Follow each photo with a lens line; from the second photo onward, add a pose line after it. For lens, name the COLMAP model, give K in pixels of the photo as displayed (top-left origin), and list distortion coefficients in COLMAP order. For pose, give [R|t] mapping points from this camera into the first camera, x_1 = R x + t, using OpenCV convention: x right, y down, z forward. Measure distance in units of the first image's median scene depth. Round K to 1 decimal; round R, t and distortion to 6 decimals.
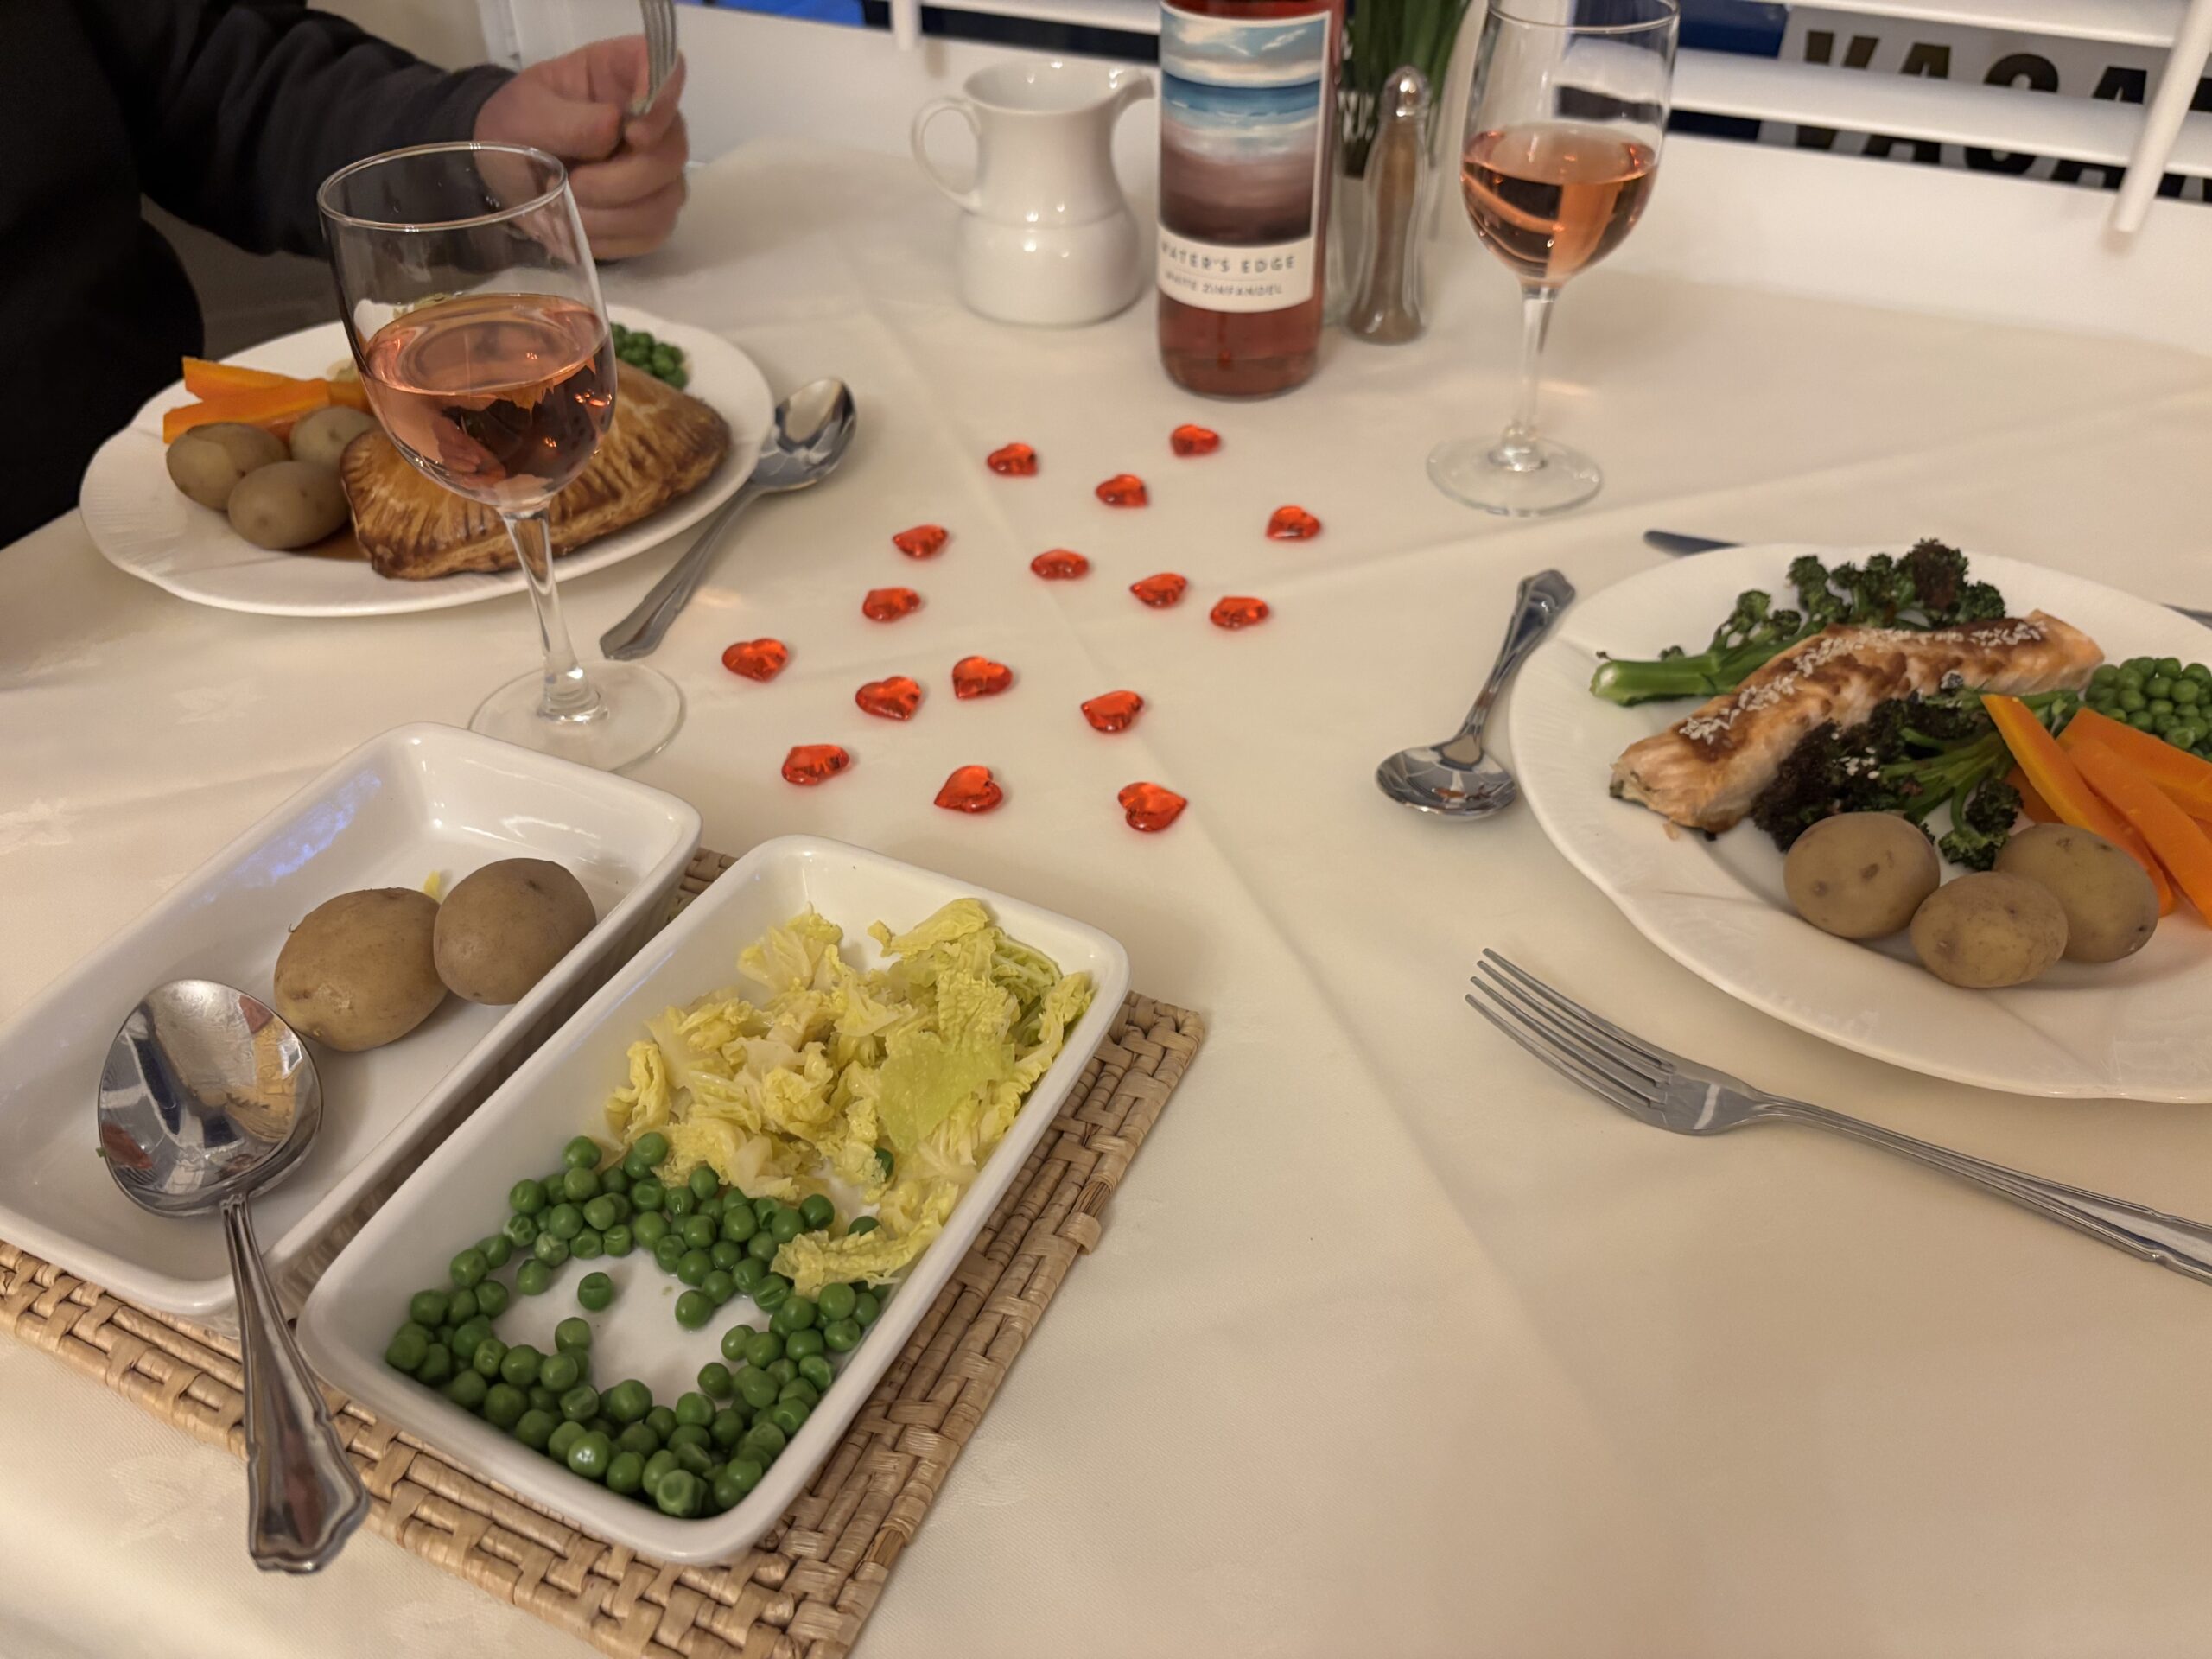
lens RADIAL K [[1751.3, 0, 1106.4], [0, 1751.3, 767.1], [0, 0, 1]] dist [-0.008044, -0.005445]
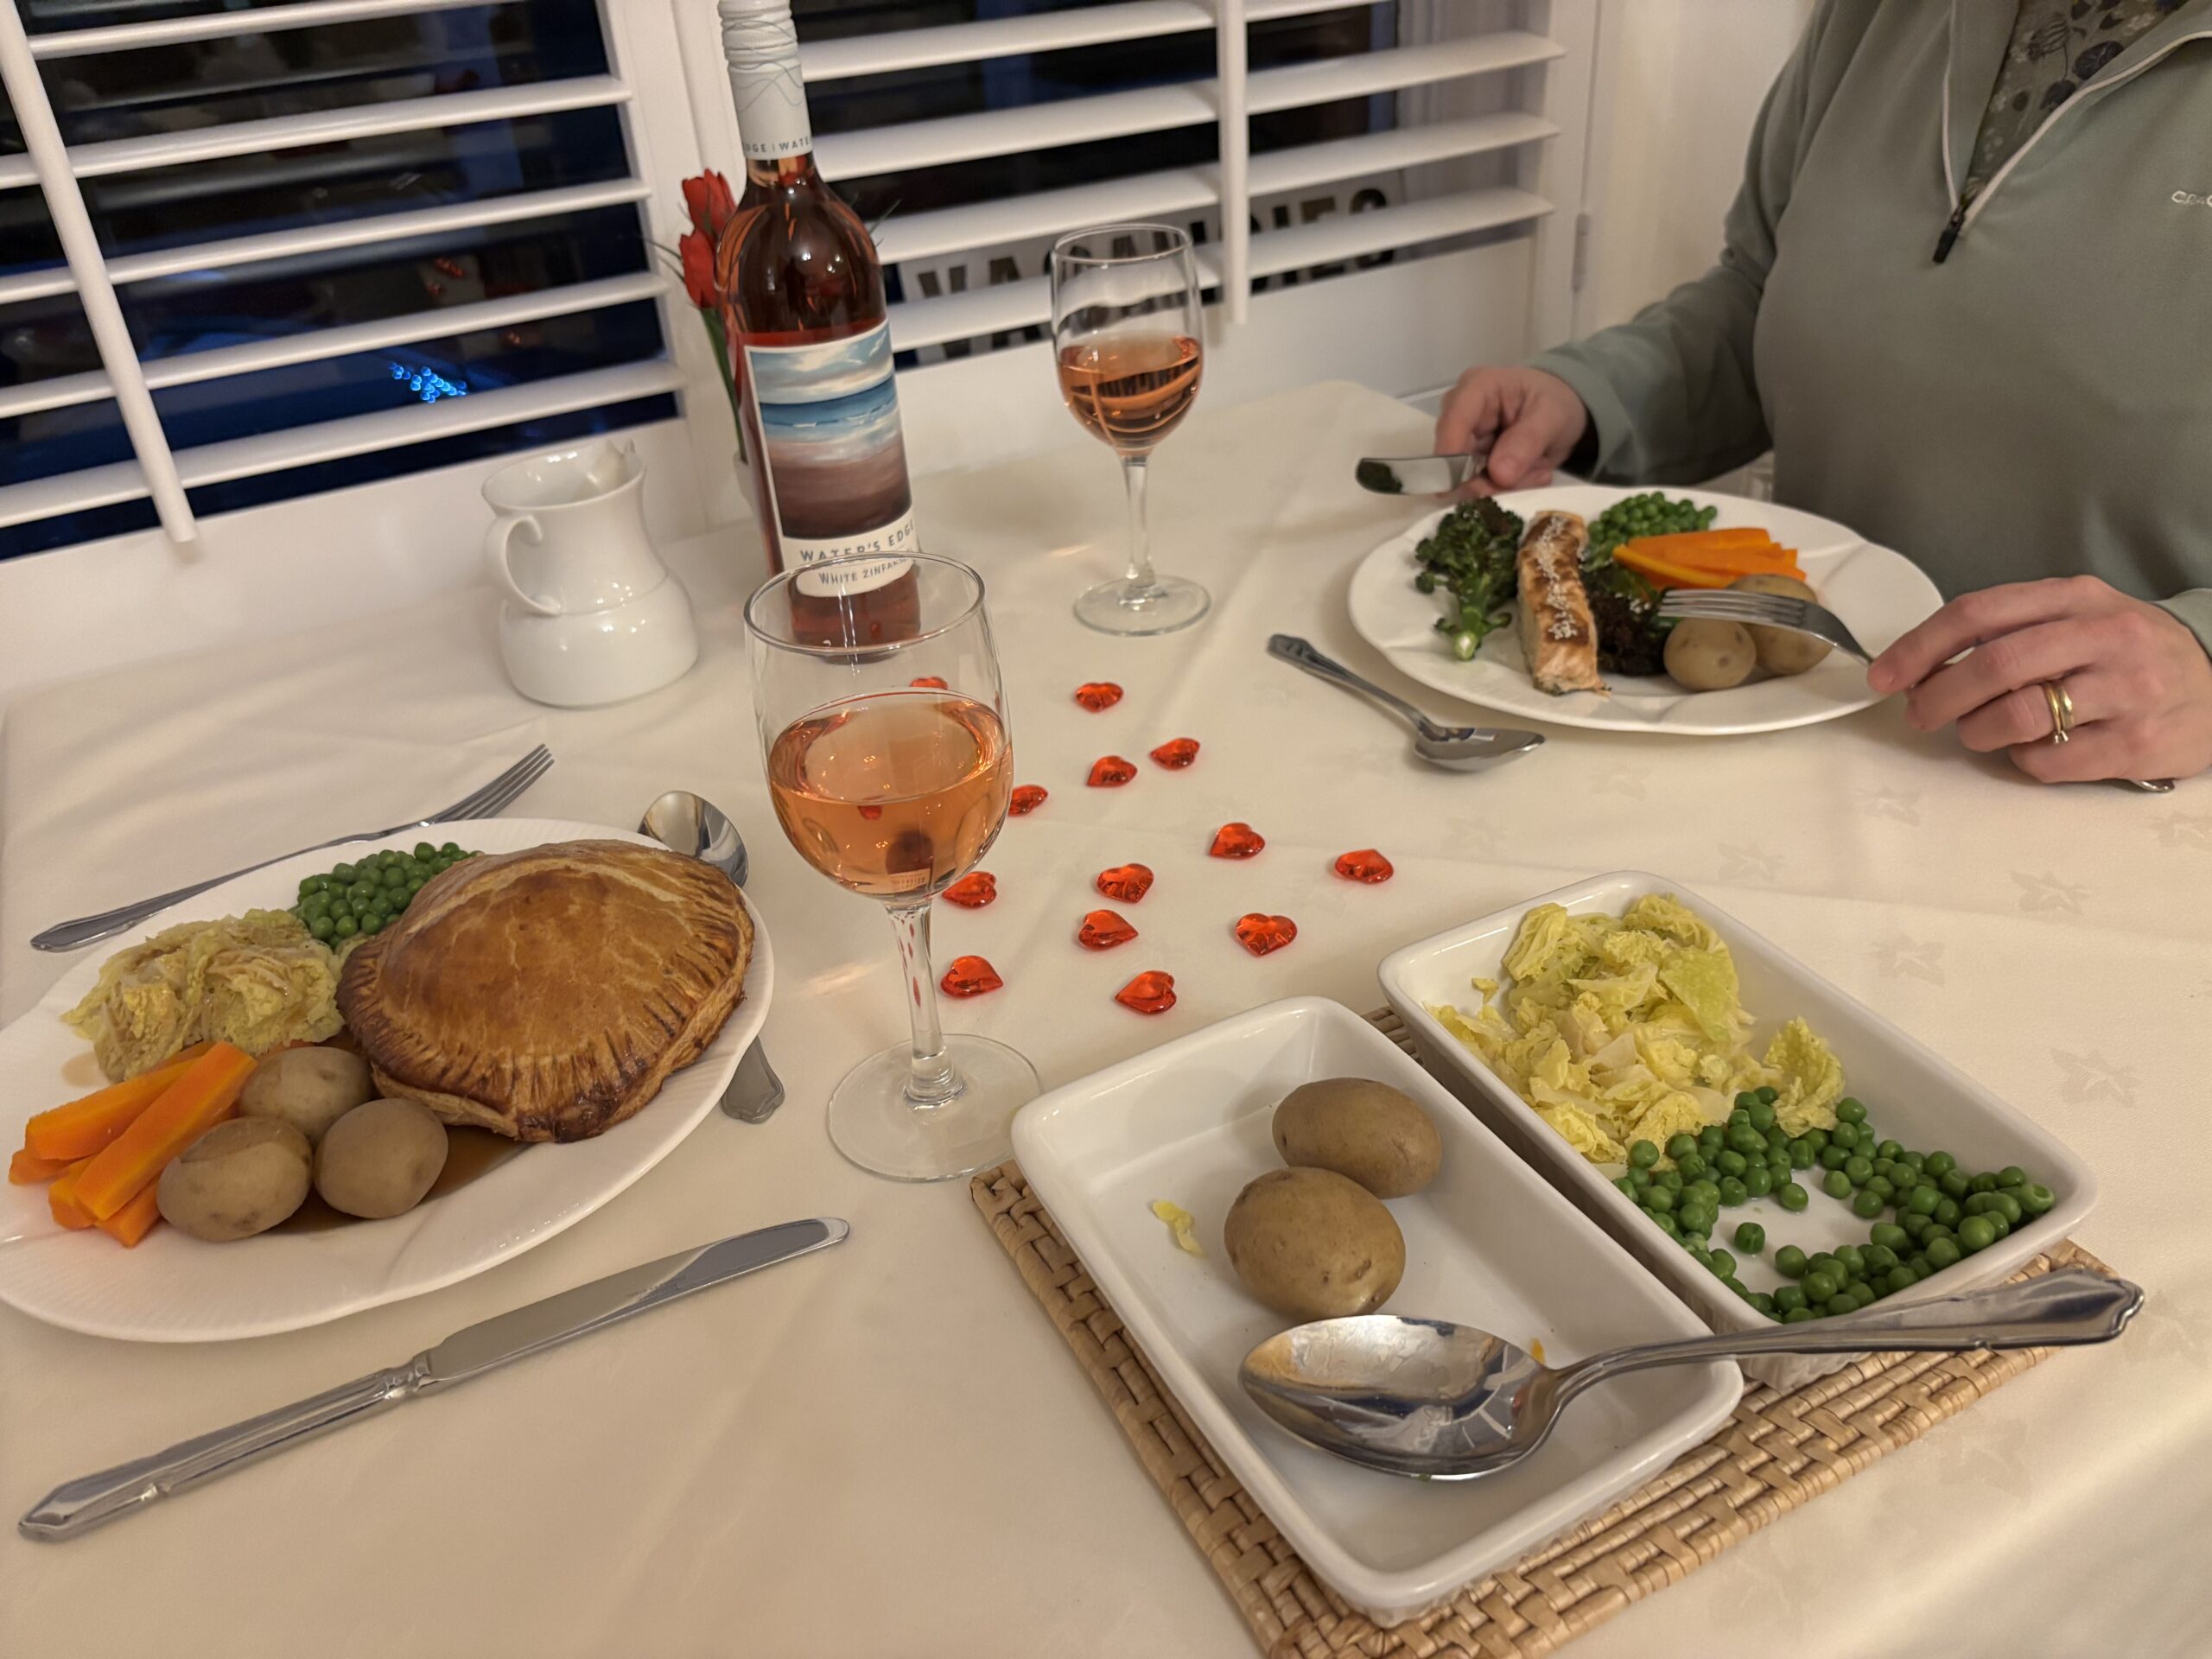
lens RADIAL K [[1671.5, 0, 1106.0], [0, 1671.5, 829.5], [0, 0, 1]] dist [0.003856, 0.002425]
pose [[0.609122, -0.455865, 0.648966, -0.780152], [0.537145, 0.839165, 0.085303, -0.182729], [-0.583477, 0.296629, 0.756020, 0.193474]]
